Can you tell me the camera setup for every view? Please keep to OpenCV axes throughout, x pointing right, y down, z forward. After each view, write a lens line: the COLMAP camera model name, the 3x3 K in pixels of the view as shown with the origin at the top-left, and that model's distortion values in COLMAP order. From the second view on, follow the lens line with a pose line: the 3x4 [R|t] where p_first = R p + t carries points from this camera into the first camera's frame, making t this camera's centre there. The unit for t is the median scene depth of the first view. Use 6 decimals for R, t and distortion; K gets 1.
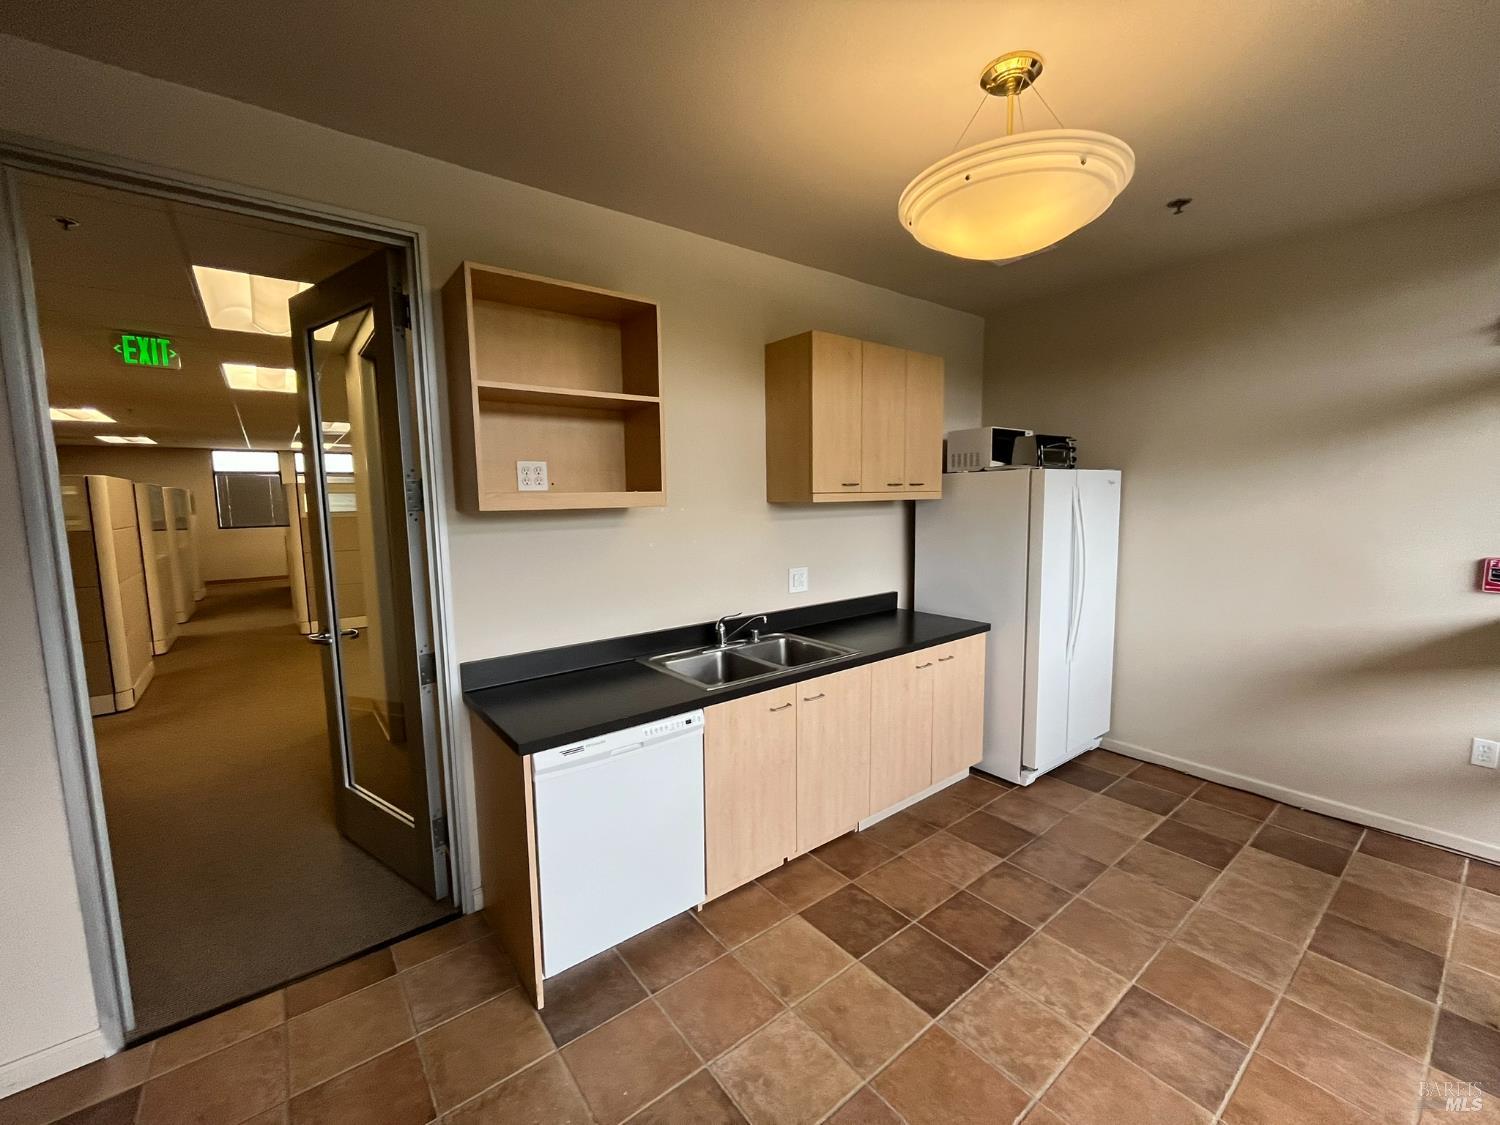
lens RADIAL K [[611.2, 0, 750.0], [0, 611.2, 562.5], [0, 0, 1]] dist [0.001877, 0.000259]
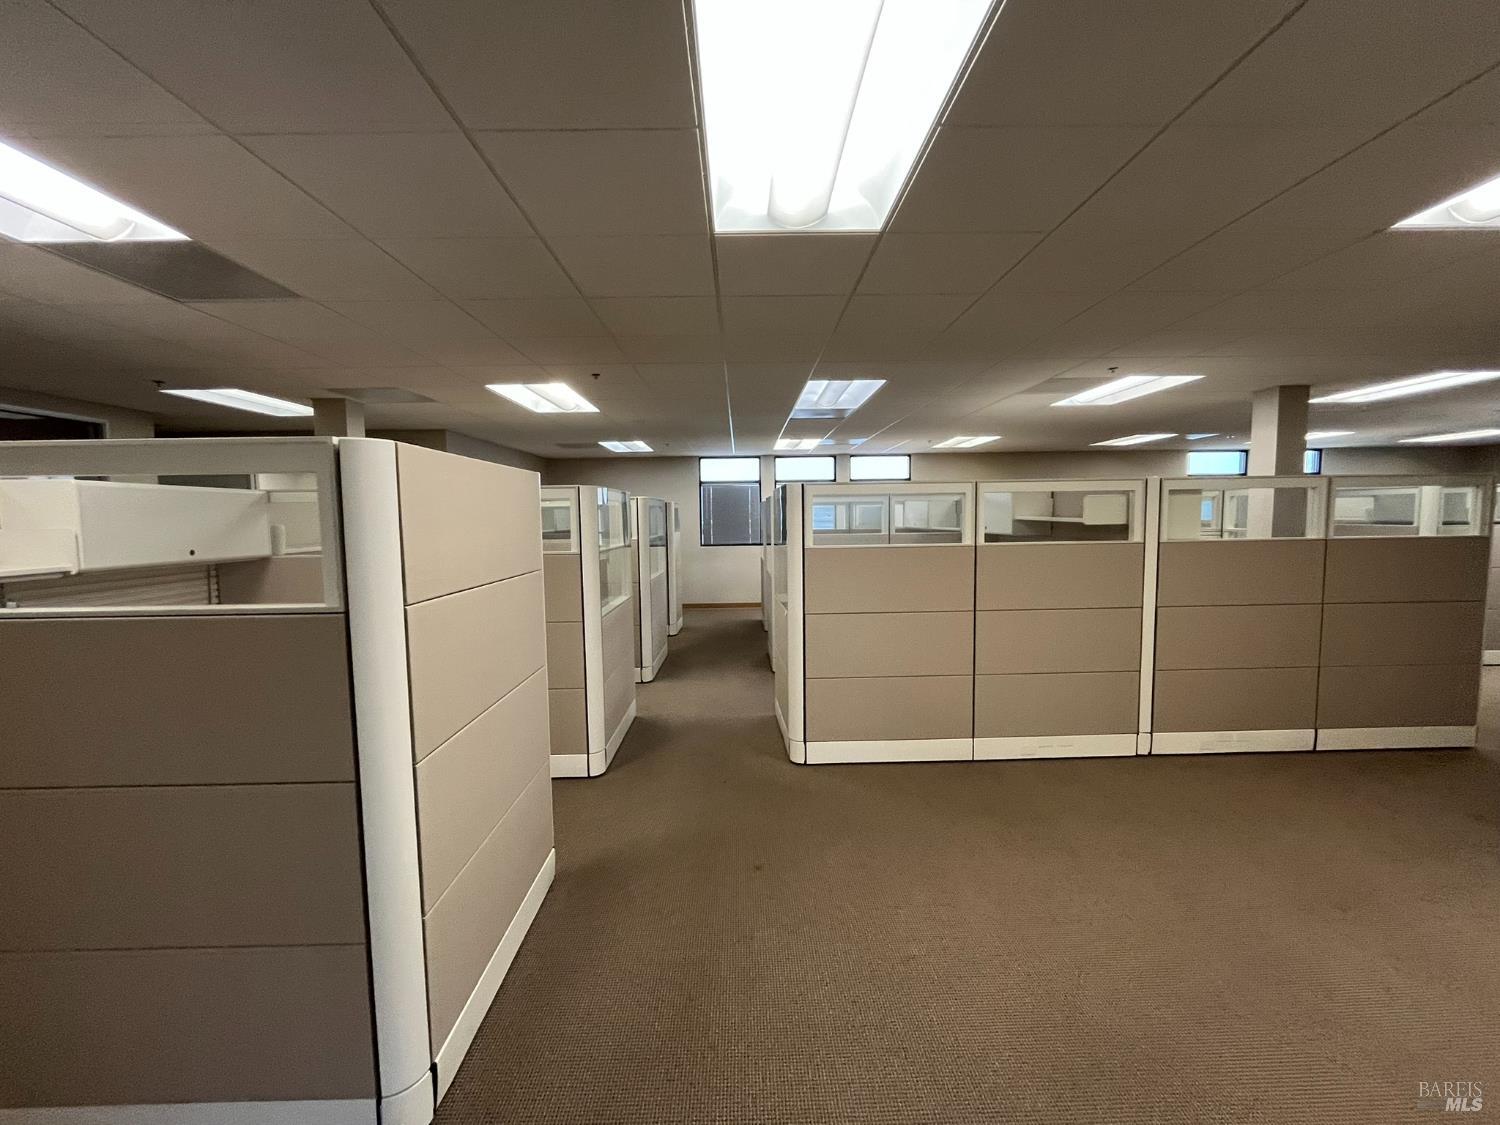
lens RADIAL K [[611.2, 0, 750.0], [0, 611.2, 562.5], [0, 0, 1]] dist [0.001877, 0.000259]
pose [[0.795631, 0.048084, -0.603870, -0.296218], [-0.060381, 0.998175, -0.000074, -0.037835], [0.602765, 0.036521, 0.797083, 0.362234]]
